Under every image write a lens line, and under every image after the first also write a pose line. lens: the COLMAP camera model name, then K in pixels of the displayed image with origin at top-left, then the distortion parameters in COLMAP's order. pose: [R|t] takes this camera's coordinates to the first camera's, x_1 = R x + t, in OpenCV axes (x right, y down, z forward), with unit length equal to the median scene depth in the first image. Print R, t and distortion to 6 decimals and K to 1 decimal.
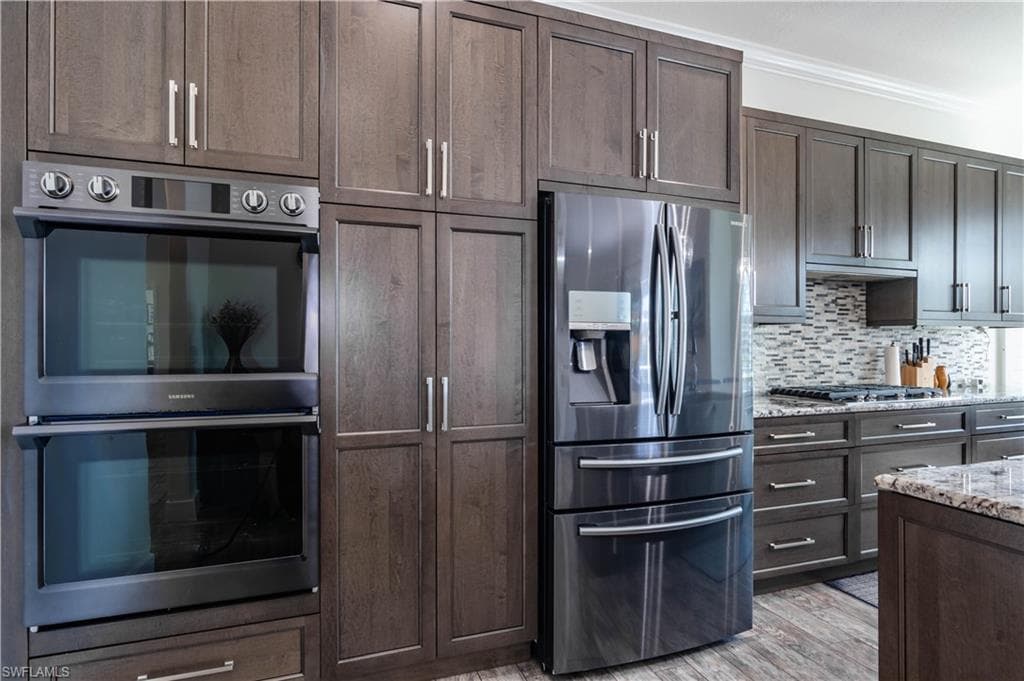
lens RADIAL K [[532.5, 0, 512.0], [0, 532.5, 340.5], [0, 0, 1]] dist [-0.002223, -0.000127]
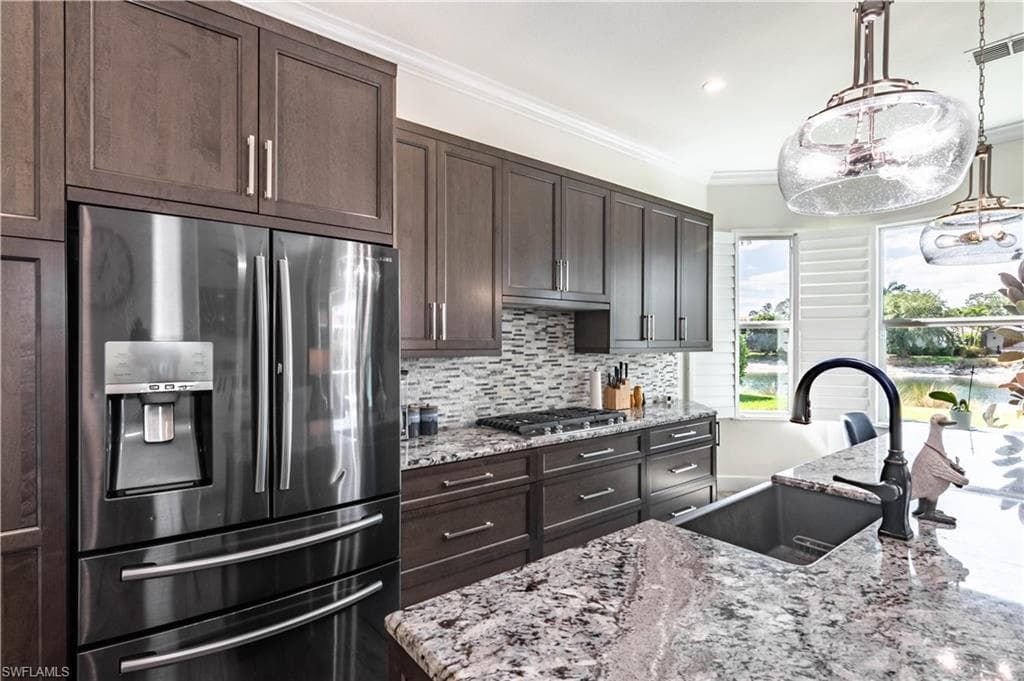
lens RADIAL K [[498.3, 0, 512.0], [0, 498.3, 340.5], [0, 0, 1]] dist [0.001188, 0.000289]
pose [[0.946546, 0.001000, 0.322567, 0.239901], [-0.001935, 0.999995, 0.002577, -0.056795], [-0.322562, -0.003063, 0.946543, 0.099190]]
